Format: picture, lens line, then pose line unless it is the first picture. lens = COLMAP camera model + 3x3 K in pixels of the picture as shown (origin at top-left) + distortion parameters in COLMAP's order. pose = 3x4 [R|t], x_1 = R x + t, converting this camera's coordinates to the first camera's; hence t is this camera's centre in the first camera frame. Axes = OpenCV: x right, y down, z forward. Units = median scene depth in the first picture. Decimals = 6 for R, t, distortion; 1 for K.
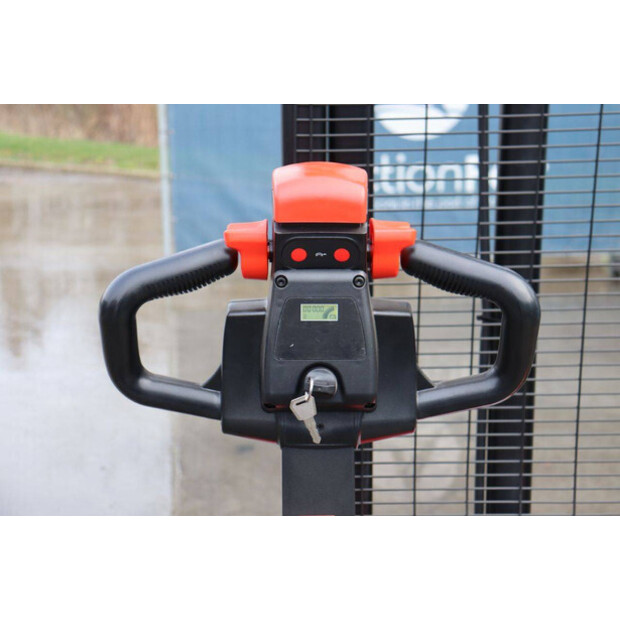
lens RADIAL K [[1070.1, 0, 310.0], [0, 1070.1, 310.0], [0, 0, 1]] dist [0.177547, 0.221049]
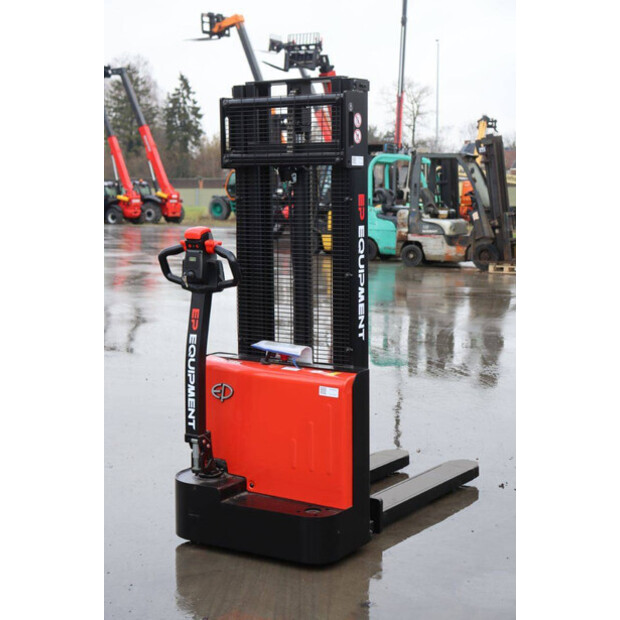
lens RADIAL K [[1127.7, 0, 310.0], [0, 1127.7, 310.0], [0, 0, 1]] dist [0.266258, 0.135056]
pose [[0.807298, 0.075938, -0.585238, 3.103221], [-0.134355, 0.989294, -0.056967, 0.405356], [0.574647, 0.124619, 0.808858, -2.453143]]
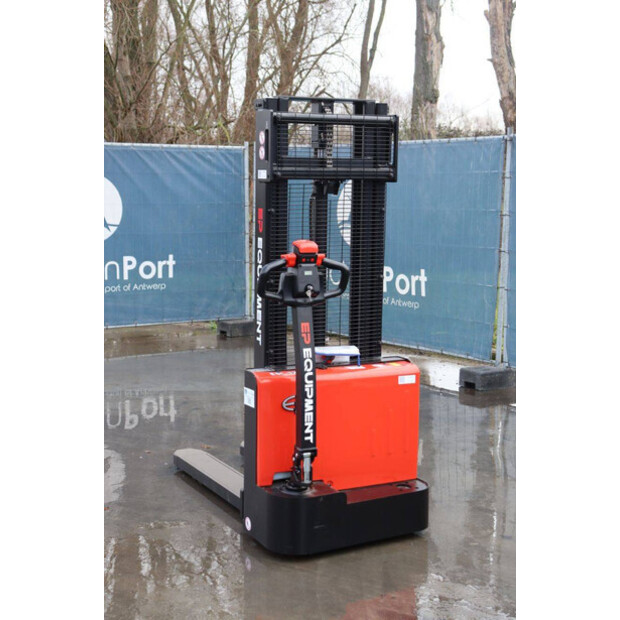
lens RADIAL K [[1070.1, 0, 310.0], [0, 1070.1, 310.0], [0, 0, 1]] dist [0.177547, 0.221049]
pose [[0.897634, -0.040720, 0.438857, -1.897861], [0.084758, 0.993086, -0.081217, 0.504945], [-0.432515, 0.110100, 0.894879, -2.904327]]
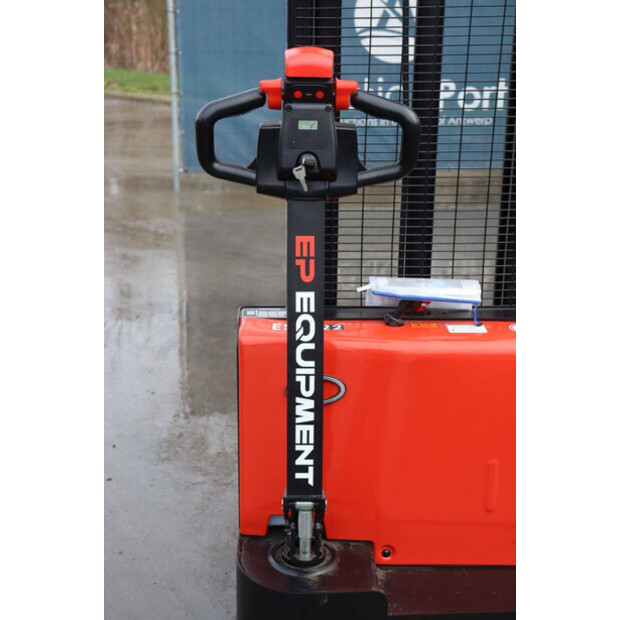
lens RADIAL K [[1016.8, 0, 297.9], [0, 1016.8, 313.8], [0, 0, 1]] dist [0.164524, -0.148840]
pose [[0.999921, 0.012304, 0.002480, -0.009873], [-0.012456, 0.997063, 0.075563, 0.200294], [-0.001543, -0.075588, 0.997138, -0.874871]]
